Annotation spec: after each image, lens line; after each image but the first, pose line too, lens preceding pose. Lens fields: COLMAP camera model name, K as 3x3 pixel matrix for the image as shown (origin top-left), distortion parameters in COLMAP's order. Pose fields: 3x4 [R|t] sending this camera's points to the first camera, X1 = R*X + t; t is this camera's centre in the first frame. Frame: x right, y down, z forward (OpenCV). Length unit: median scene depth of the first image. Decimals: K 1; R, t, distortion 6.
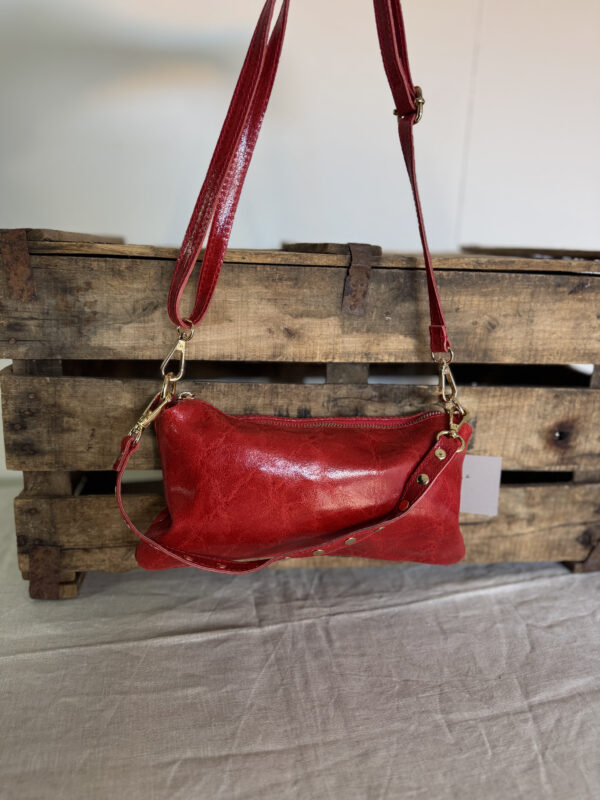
lens RADIAL K [[579.9, 0, 297.4], [0, 579.9, 400.5], [0, 0, 1]] dist [0.018281, -0.062056]
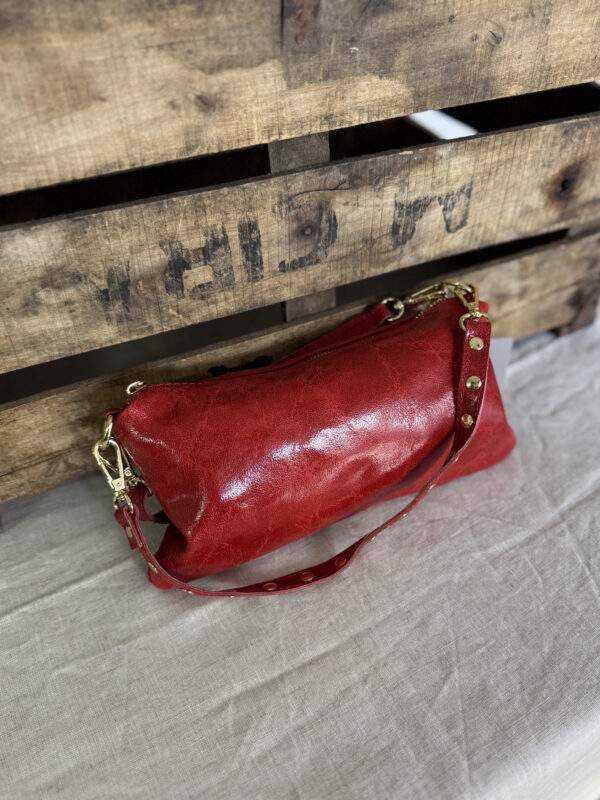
lens RADIAL K [[621.2, 0, 321.4], [0, 621.2, 440.9], [0, 0, 1]] dist [0.026890, -0.078643]
pose [[0.947815, -0.262228, 0.181337, -0.107023], [0.139536, 0.852597, 0.503595, -0.123876], [-0.286664, -0.452012, 0.844695, 0.259715]]
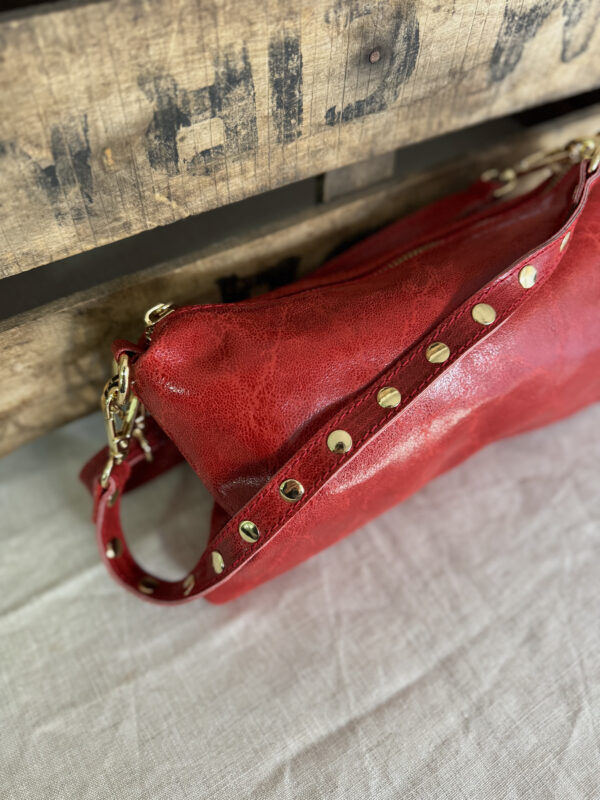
lens RADIAL K [[579.9, 0, 295.2], [0, 579.9, 403.9], [0, 0, 1]] dist [0.018281, -0.062056]
pose [[0.932321, -0.323329, 0.161976, -0.127279], [0.139825, 0.735368, 0.663086, -0.063627], [-0.333507, -0.595561, 0.730808, 0.581359]]
